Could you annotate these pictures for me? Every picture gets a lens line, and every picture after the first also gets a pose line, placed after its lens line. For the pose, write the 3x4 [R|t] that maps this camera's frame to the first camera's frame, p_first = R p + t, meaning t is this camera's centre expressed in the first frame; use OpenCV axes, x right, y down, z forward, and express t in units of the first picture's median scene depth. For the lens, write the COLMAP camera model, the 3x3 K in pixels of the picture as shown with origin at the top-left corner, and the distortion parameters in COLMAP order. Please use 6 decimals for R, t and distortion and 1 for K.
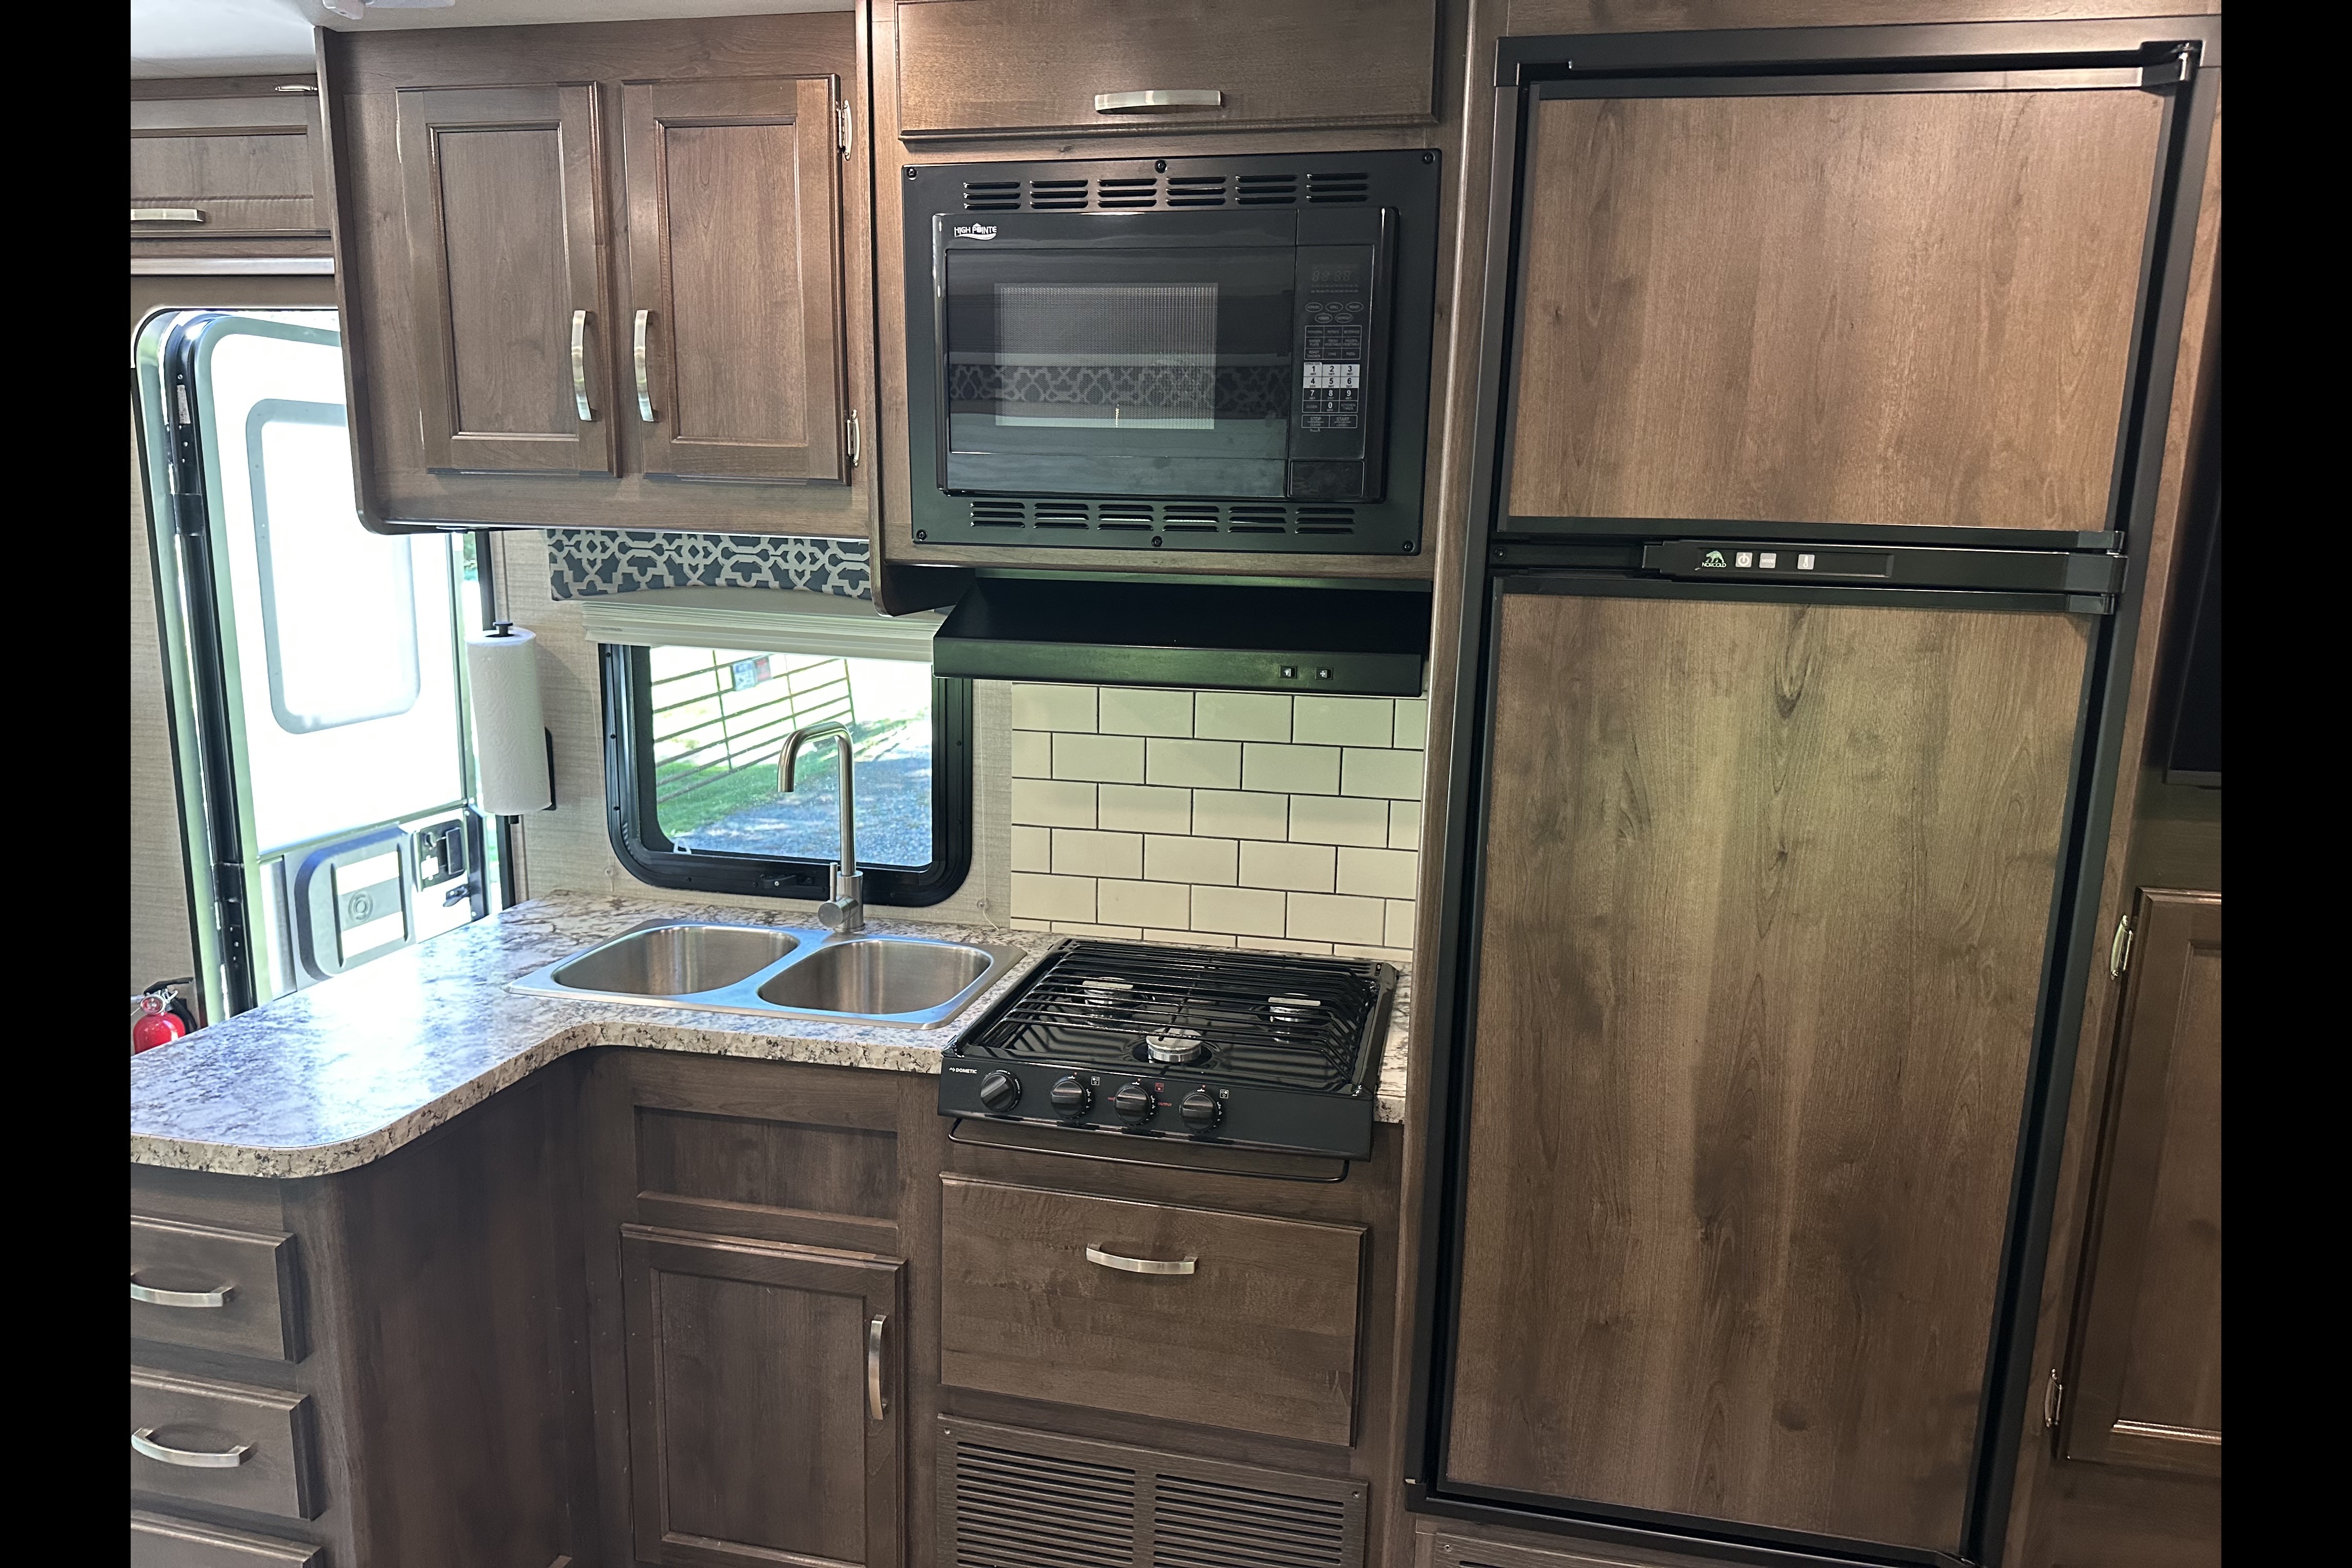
lens RADIAL K [[1464.9, 0, 1176.0], [0, 1464.9, 784.0], [0, 0, 1]] dist [0.073742, -0.101043]
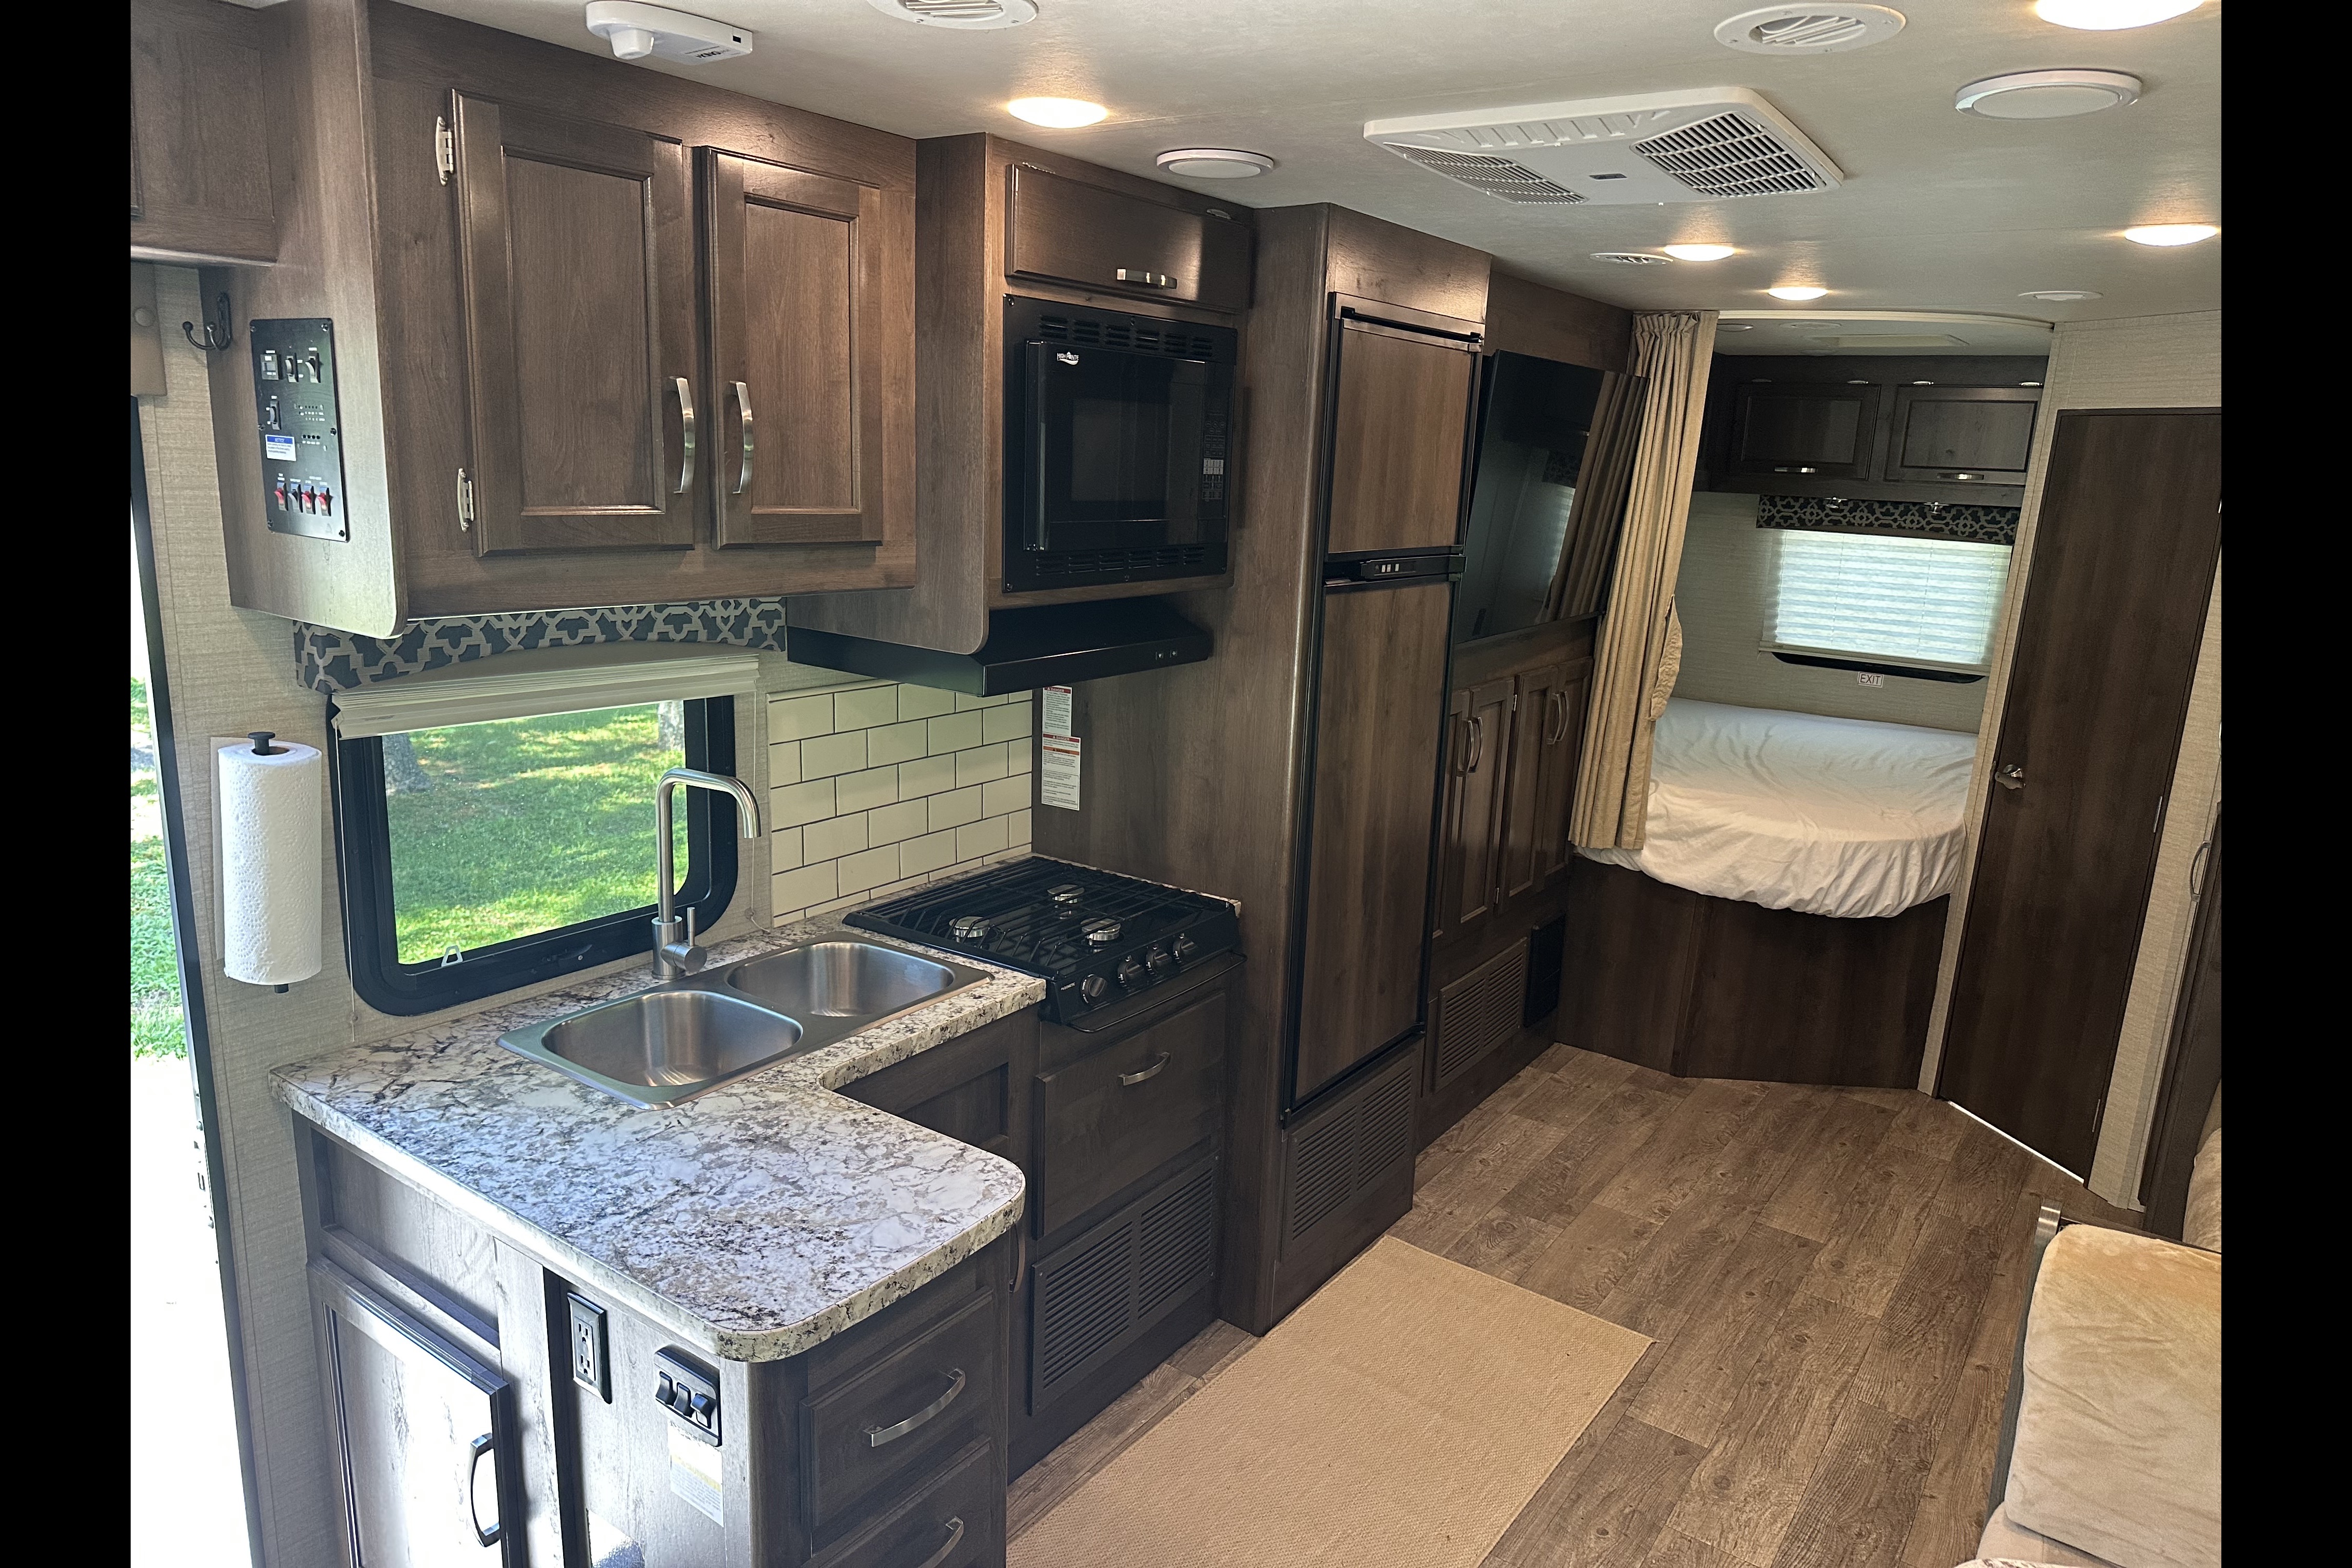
lens RADIAL K [[1464.9, 0, 1176.0], [0, 1464.9, 784.0], [0, 0, 1]] dist [0.073742, -0.101043]
pose [[0.402515, -0.209068, 0.891220, -1.264631], [0.143137, 0.975970, 0.164302, -0.188888], [-0.904154, 0.061433, 0.422768, 0.349409]]
